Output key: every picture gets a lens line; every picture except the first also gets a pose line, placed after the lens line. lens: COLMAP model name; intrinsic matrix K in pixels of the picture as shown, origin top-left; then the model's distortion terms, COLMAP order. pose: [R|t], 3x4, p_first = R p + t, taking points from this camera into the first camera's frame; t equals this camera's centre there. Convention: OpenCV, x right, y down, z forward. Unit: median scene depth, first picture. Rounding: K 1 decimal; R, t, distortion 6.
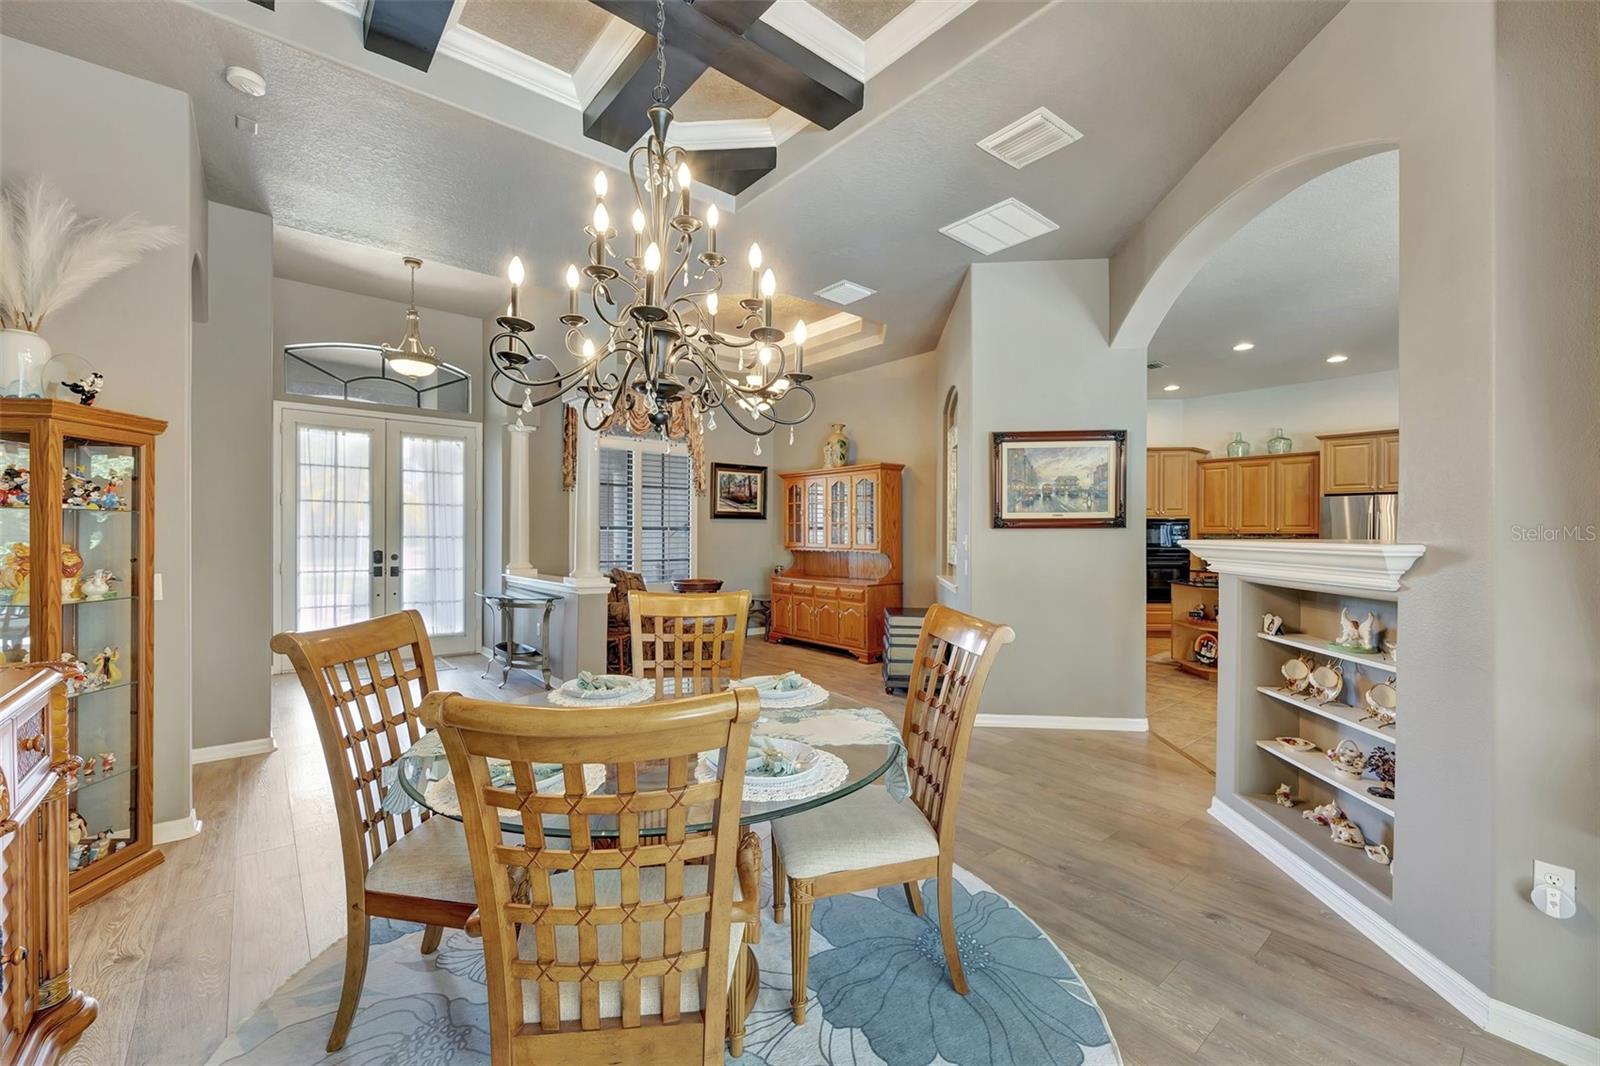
lens RADIAL K [[647.3, 0, 793.4], [0, 647.3, 535.1], [0, 0, 1]] dist [-0.002016, -0.000314]
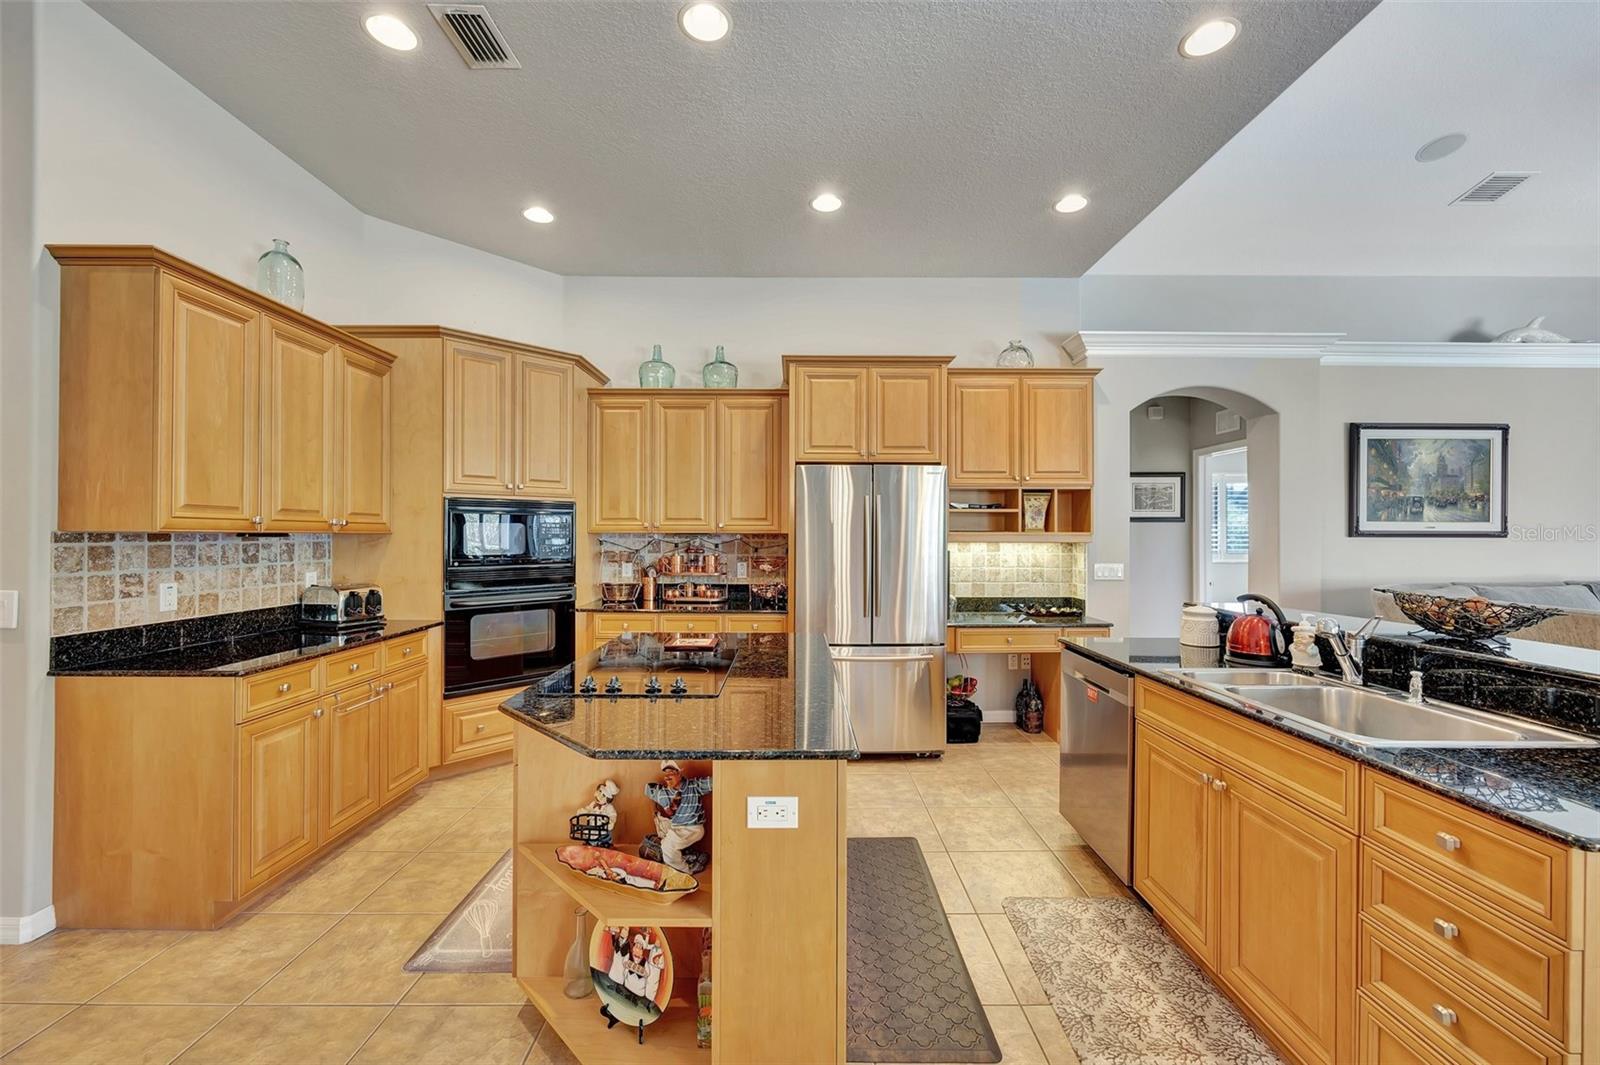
lens RADIAL K [[647.3, 0, 803.5], [0, 647.3, 531.4], [0, 0, 1]] dist [-0.002016, -0.000314]
pose [[0.636432, 0.002260, 0.771330, 0.385273], [0.001824, 0.999988, -0.004435, -0.000884], [-0.771331, 0.004230, 0.636421, 0.621593]]
